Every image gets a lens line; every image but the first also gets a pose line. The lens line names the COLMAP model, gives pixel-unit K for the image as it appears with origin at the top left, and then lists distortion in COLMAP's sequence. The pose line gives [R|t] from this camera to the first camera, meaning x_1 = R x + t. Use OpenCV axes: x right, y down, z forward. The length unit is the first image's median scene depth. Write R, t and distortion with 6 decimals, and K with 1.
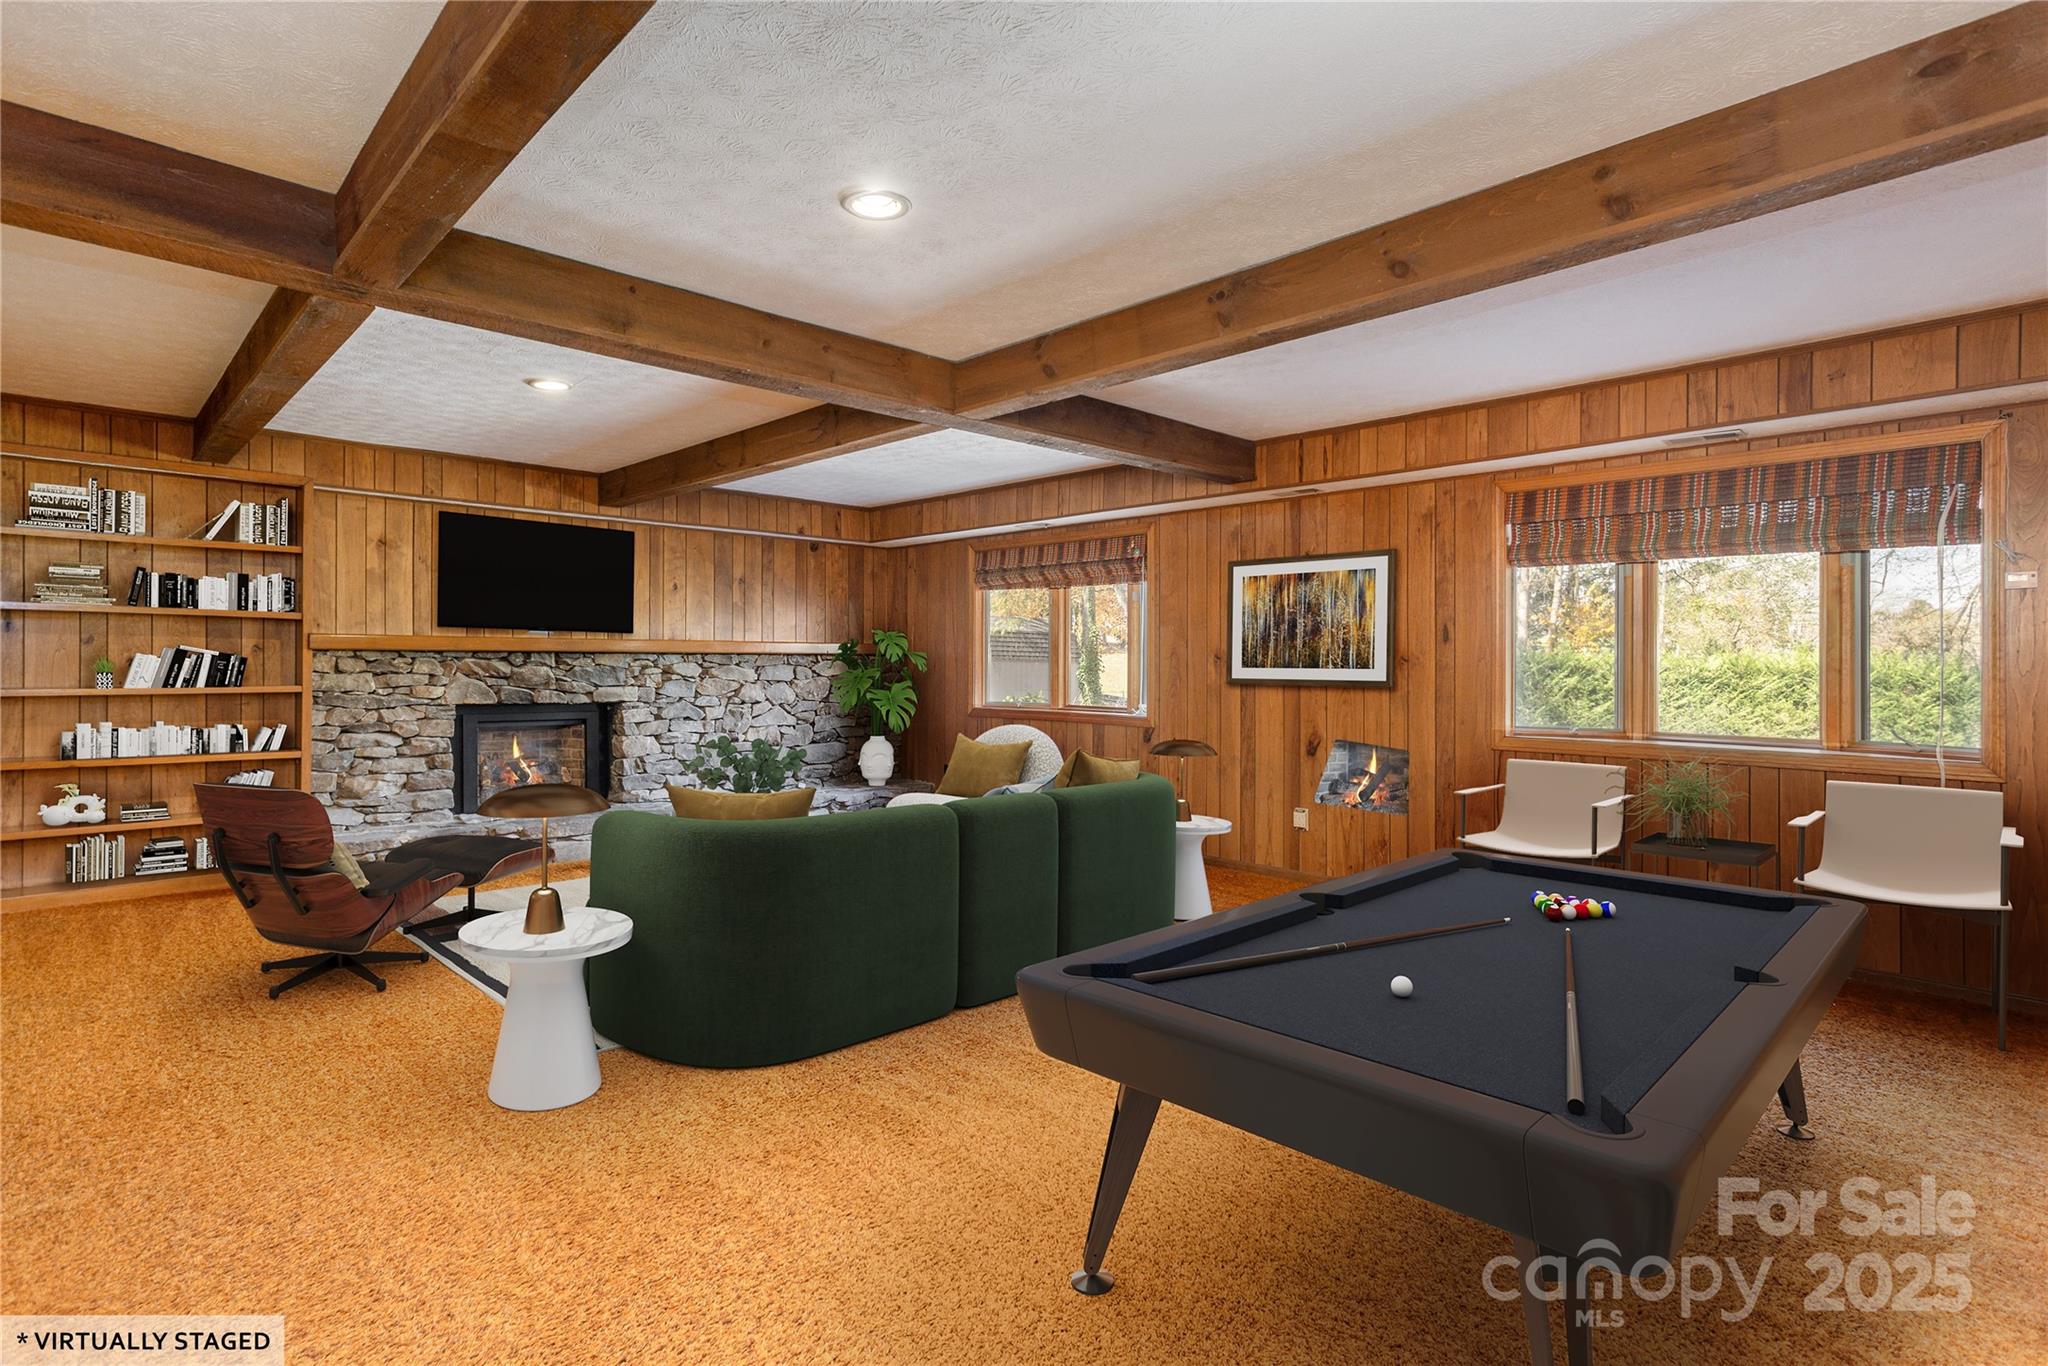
lens RADIAL K [[996.4, 0, 1034.5], [0, 996.4, 670.8], [0, 0, 1]] dist [-0.010708, 0.001292]
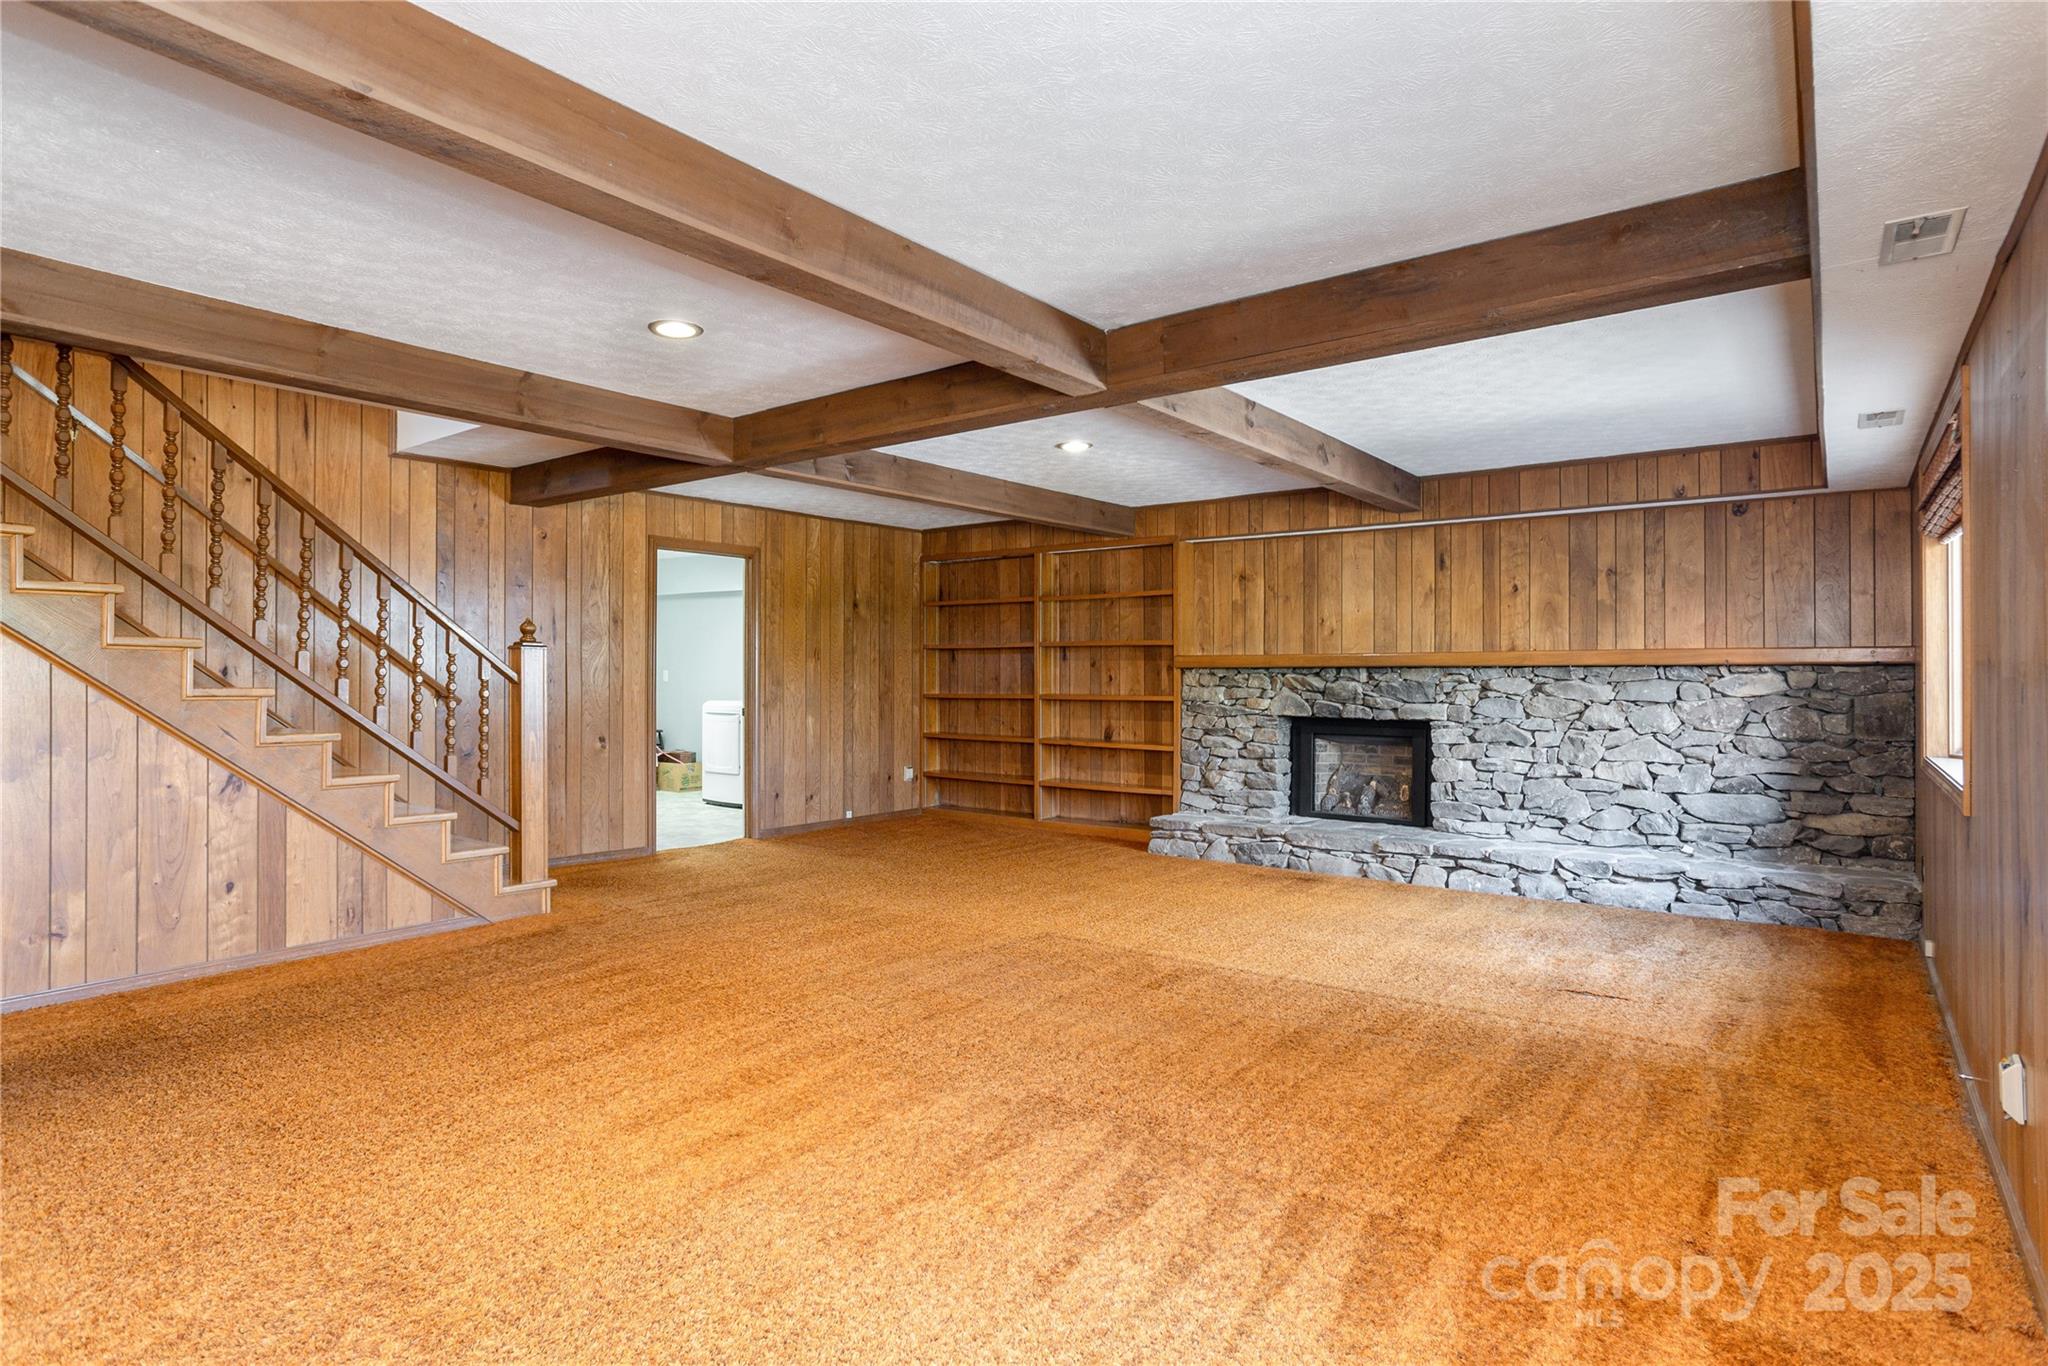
lens RADIAL K [[1097.9, 0, 1034.0], [0, 1097.9, 681.5], [0, 0, 1]] dist [-0.006556, -0.000173]
pose [[0.168767, -0.003208, -0.985651, 0.512437], [-0.010264, 0.999935, -0.005012, 0.004158], [0.985603, 0.010963, 0.168723, 0.453429]]
